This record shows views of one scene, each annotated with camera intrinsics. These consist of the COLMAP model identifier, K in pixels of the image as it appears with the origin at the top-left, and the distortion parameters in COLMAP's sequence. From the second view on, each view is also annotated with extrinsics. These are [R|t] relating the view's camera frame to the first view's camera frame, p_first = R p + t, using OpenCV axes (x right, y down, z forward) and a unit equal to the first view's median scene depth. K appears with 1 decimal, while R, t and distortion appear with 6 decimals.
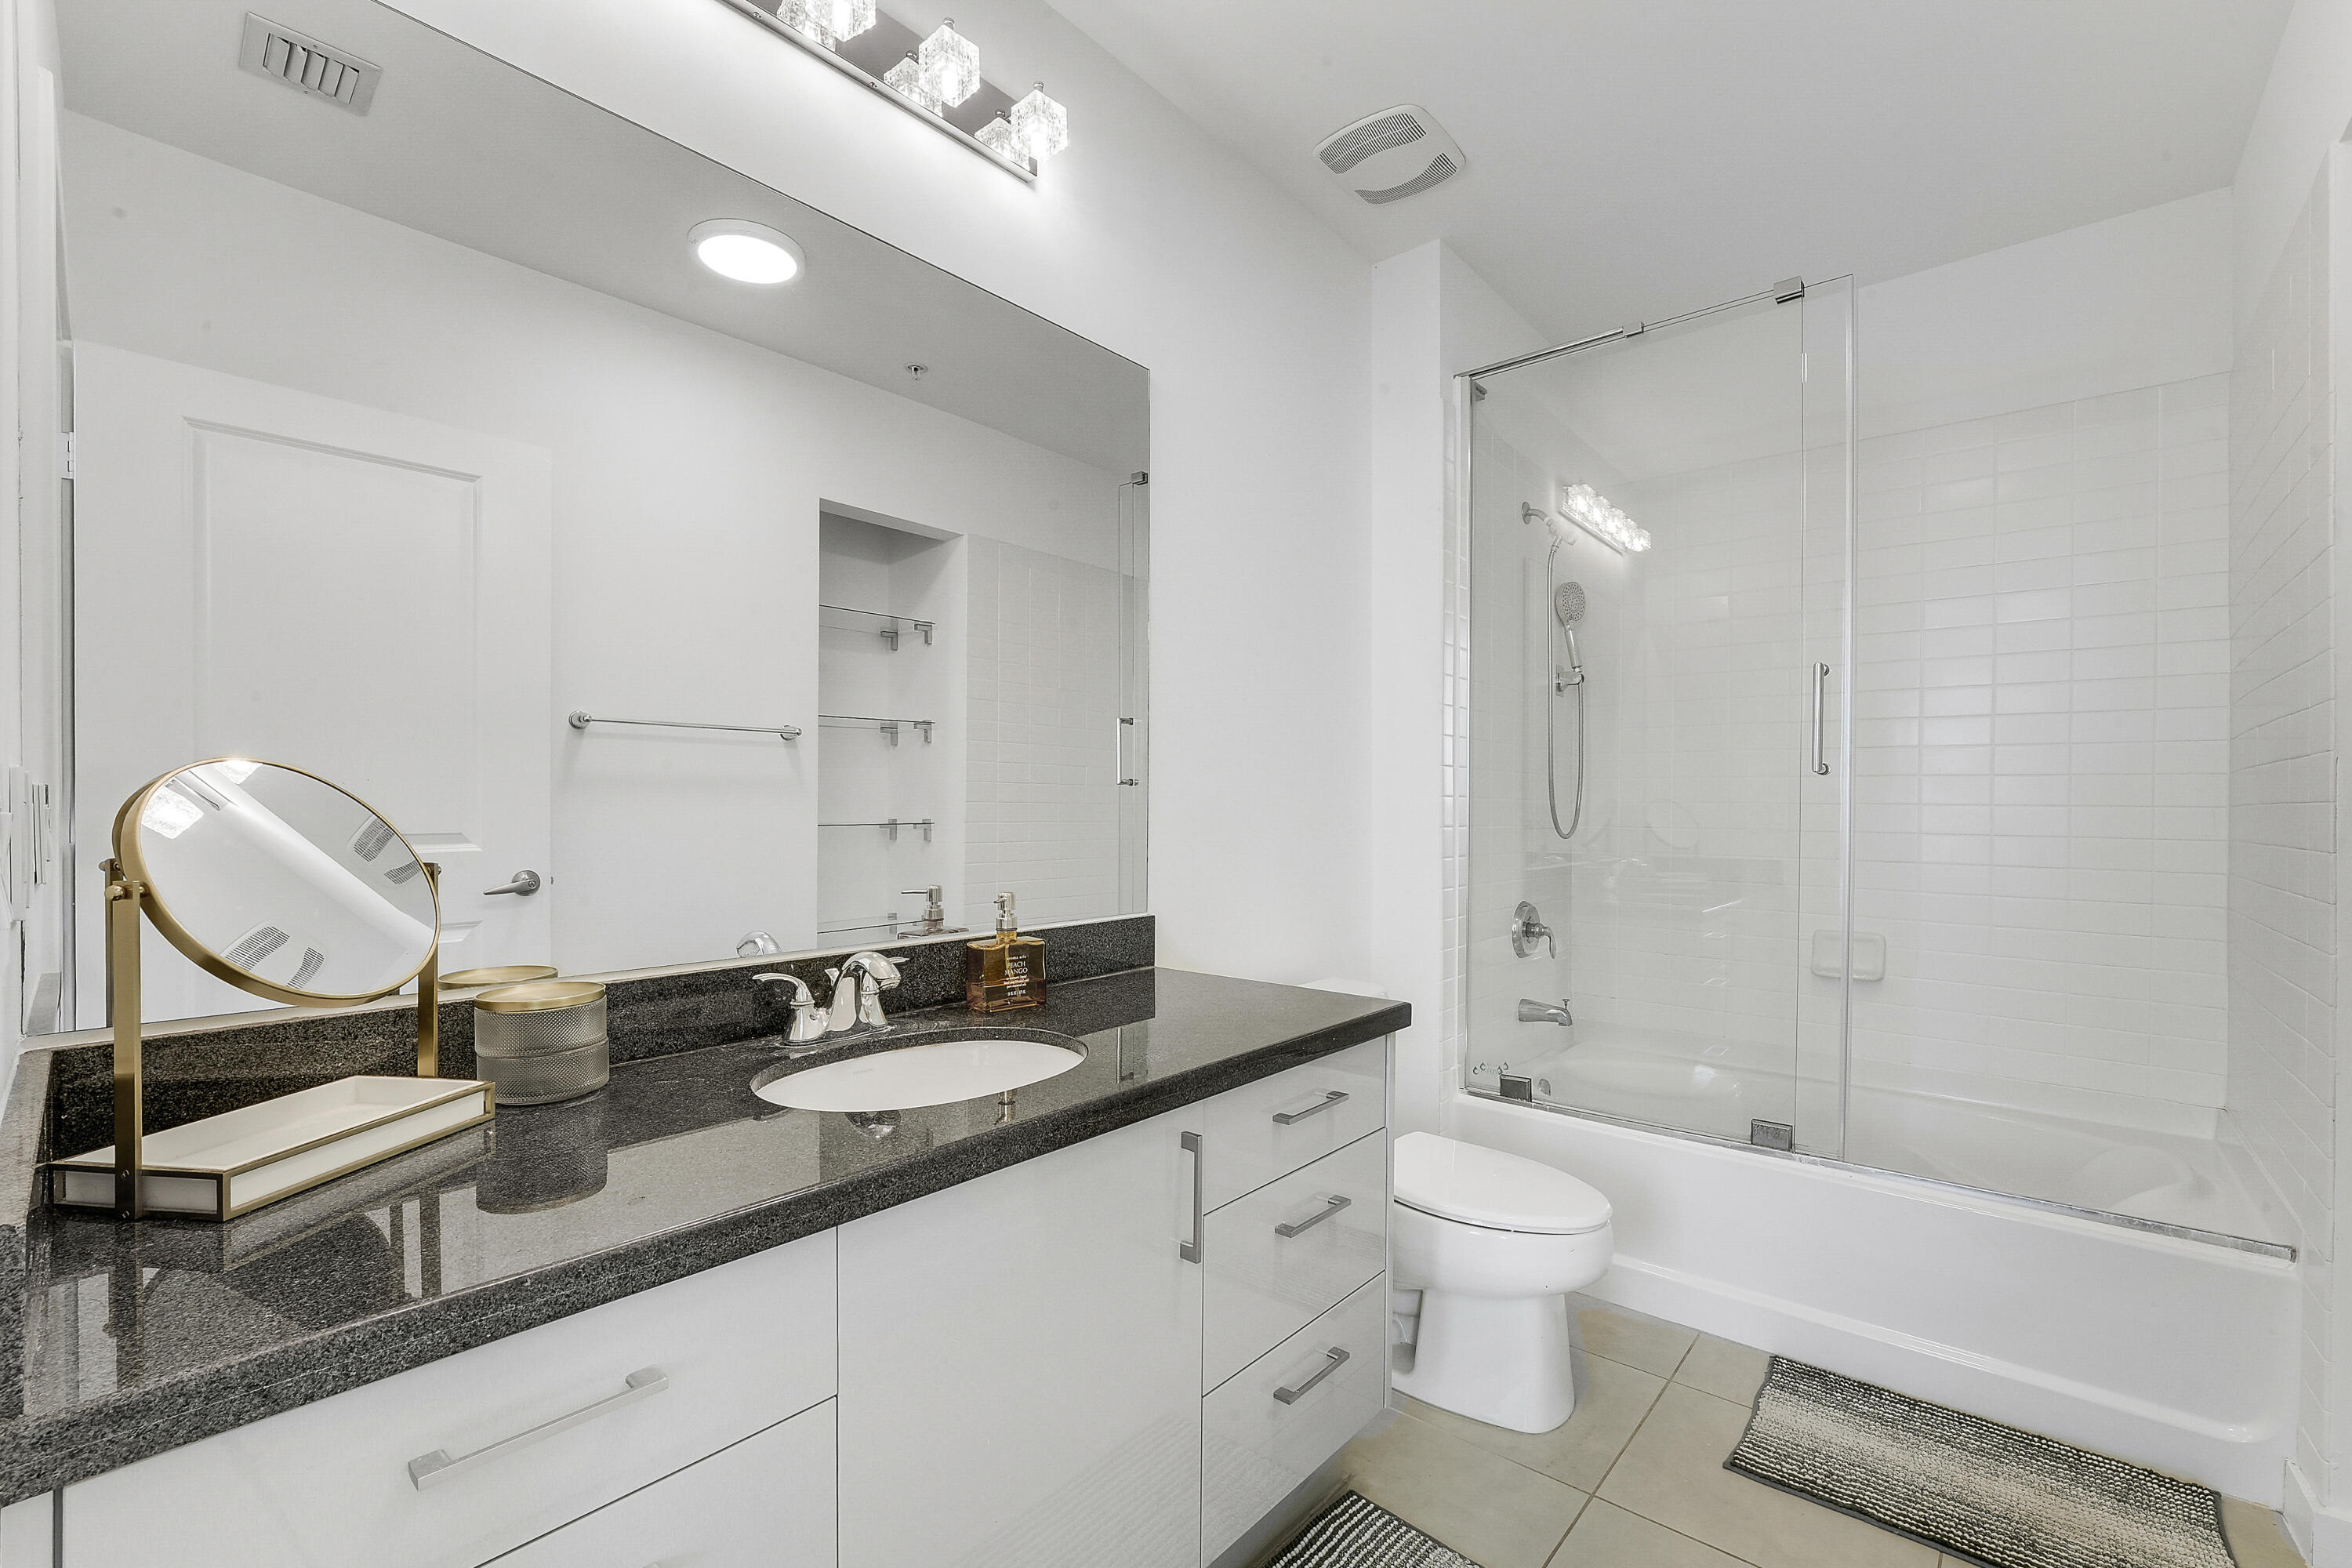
lens RADIAL K [[1013.8, 0, 1088.3], [0, 1013.8, 839.4], [0, 0, 1]] dist [-0.004671, -0.000276]
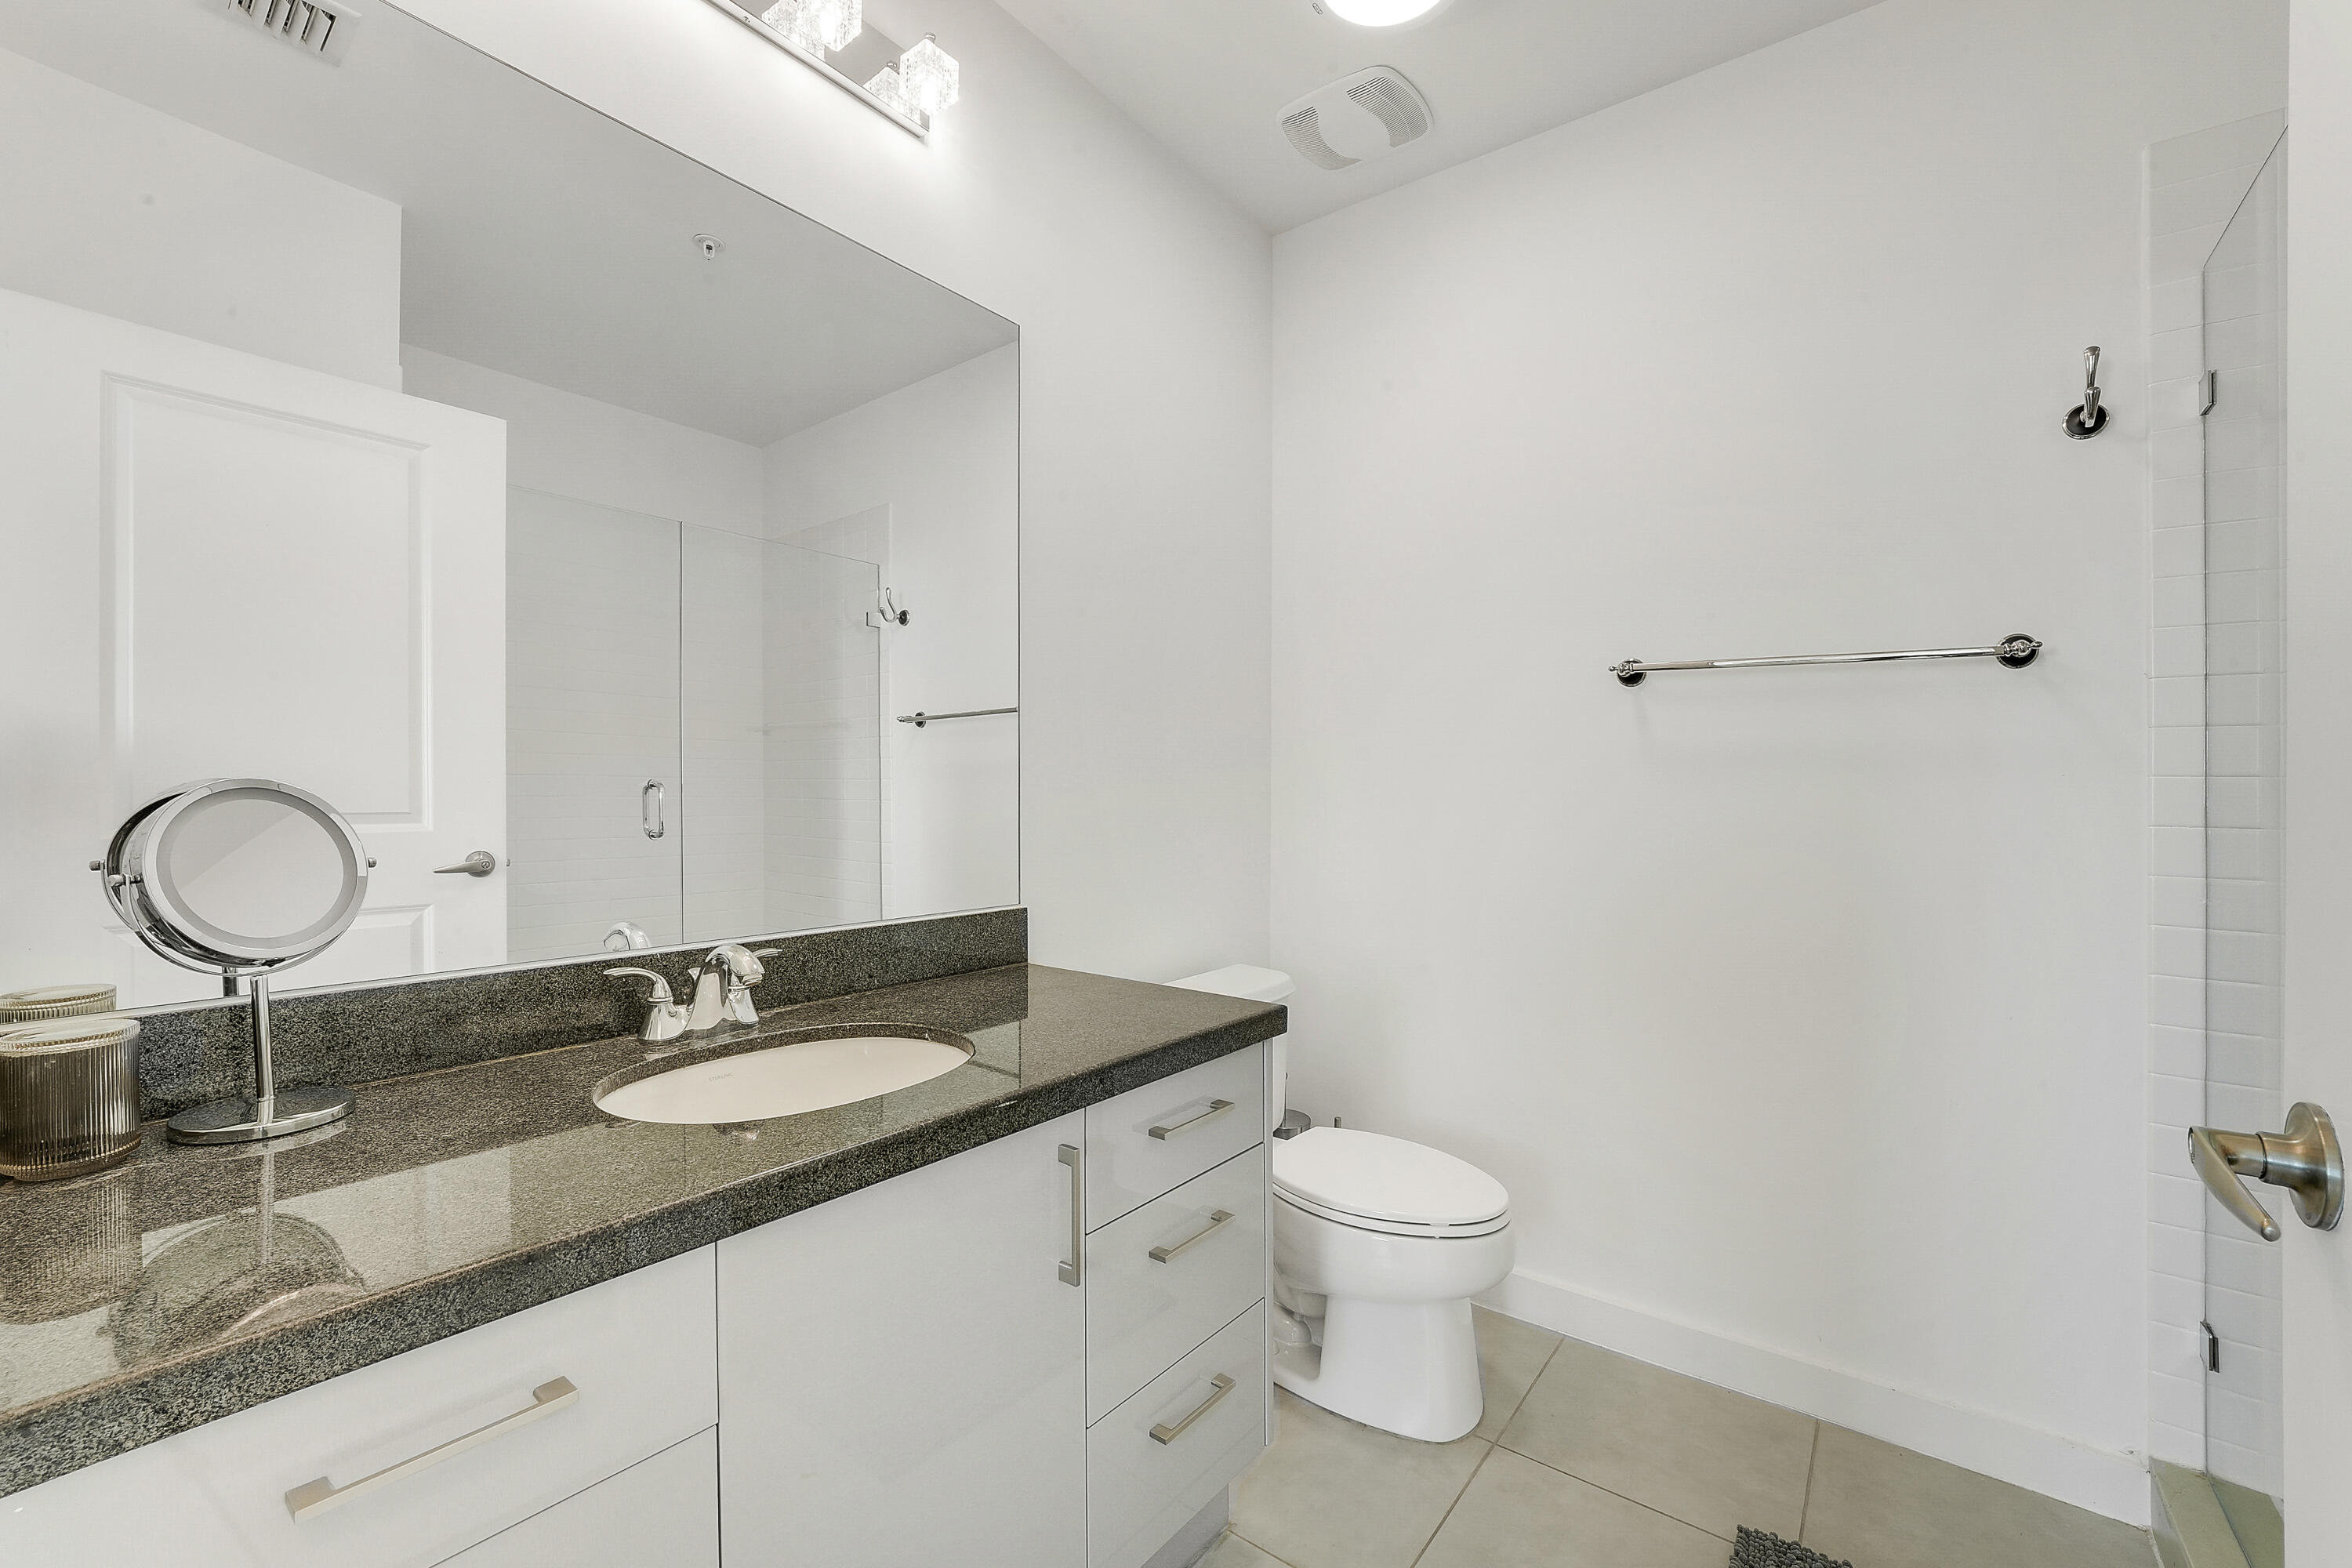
lens RADIAL K [[974.7, 0, 1164.7], [0, 974.7, 784.5], [0, 0, 1]] dist [-0.018141, -0.000097]
pose [[0.995143, 0.015744, 0.097170, 0.091821], [-0.011712, 0.999052, -0.041924, -0.001453], [-0.097738, 0.040583, 0.994384, 0.093111]]
